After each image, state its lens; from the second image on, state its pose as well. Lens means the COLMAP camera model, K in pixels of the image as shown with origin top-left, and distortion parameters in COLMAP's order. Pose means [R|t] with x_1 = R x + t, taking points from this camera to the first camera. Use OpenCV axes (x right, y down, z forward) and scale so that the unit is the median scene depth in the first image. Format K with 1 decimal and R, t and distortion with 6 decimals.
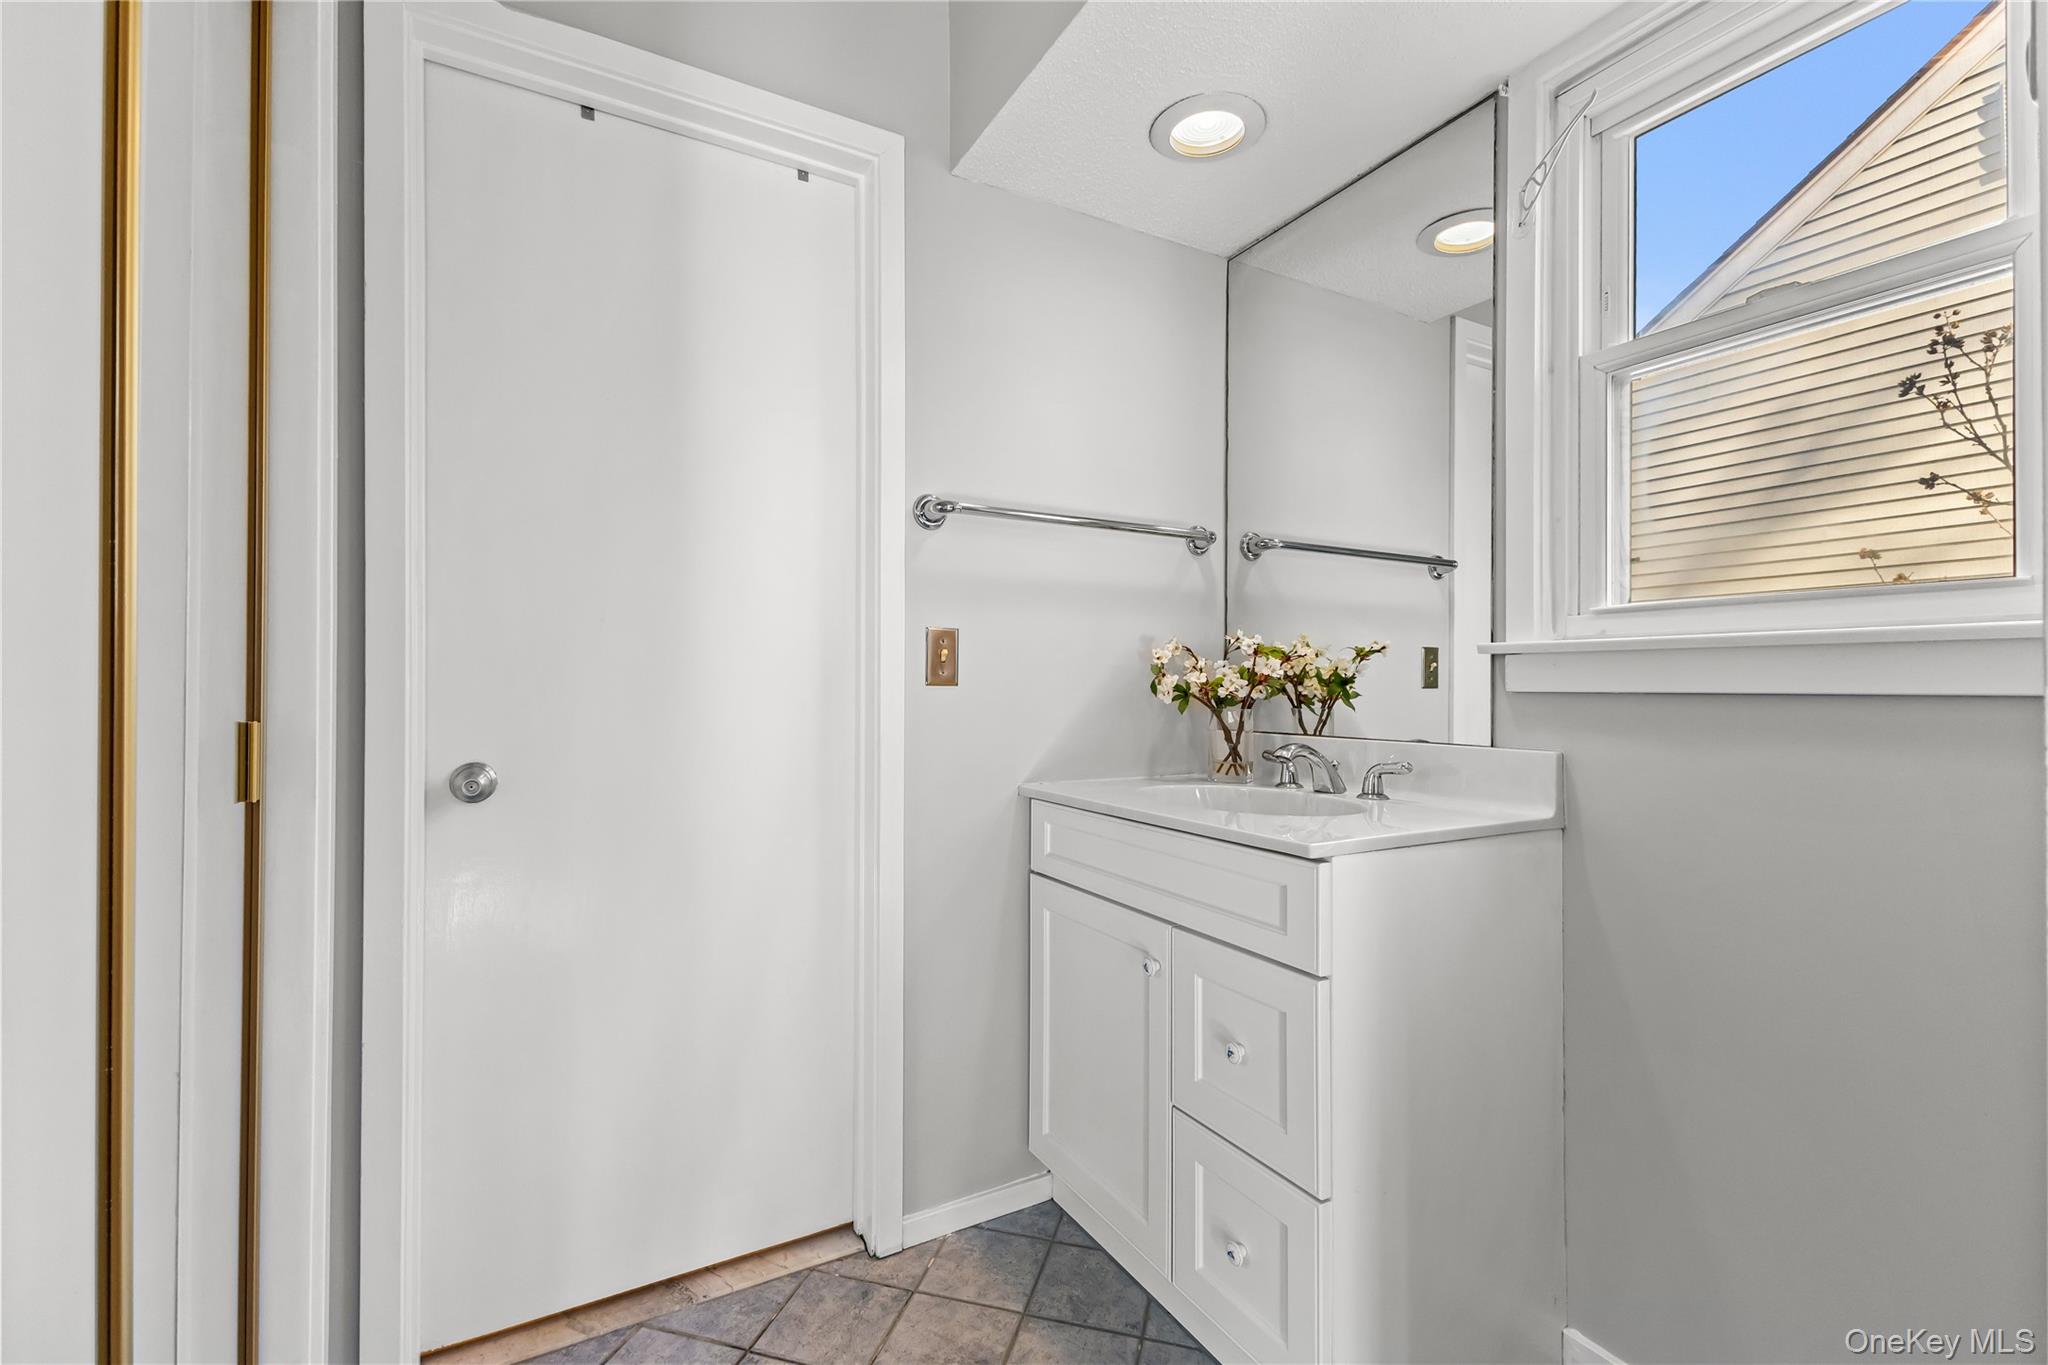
lens RADIAL K [[880.0, 0, 1027.2], [0, 880.0, 686.5], [0, 0, 1]] dist [0.010047, -0.002862]
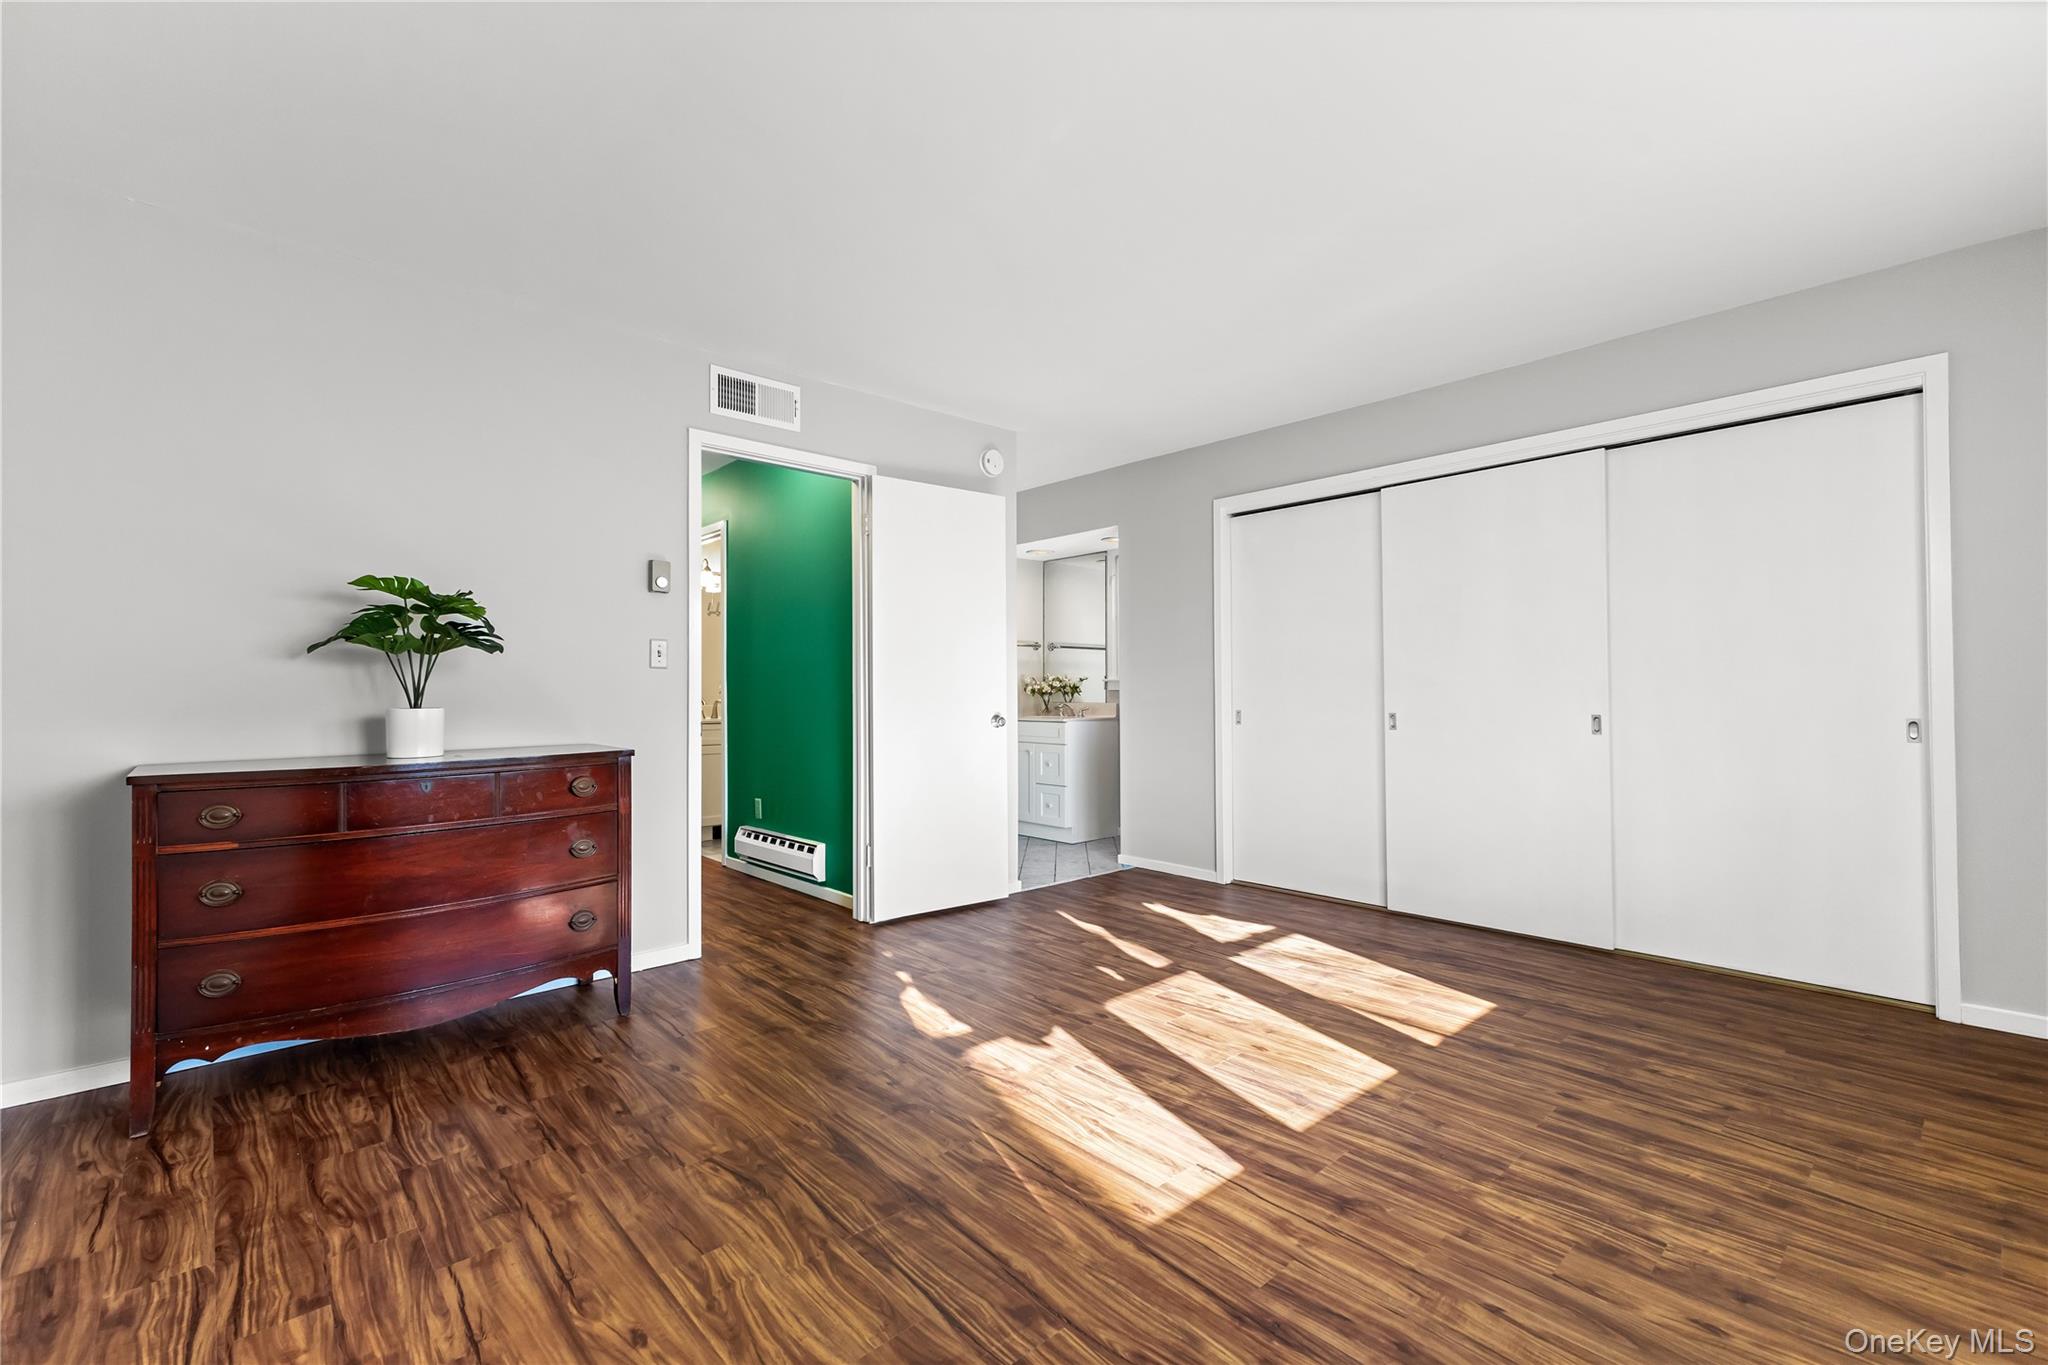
lens RADIAL K [[880.0, 0, 1027.6], [0, 880.0, 685.3], [0, 0, 1]] dist [0.010047, -0.002862]
pose [[0.974679, -0.007904, 0.223470, -0.620098], [0.008284, 0.999965, -0.000762, -0.013457], [-0.223456, 0.002594, 0.974710, -2.391994]]
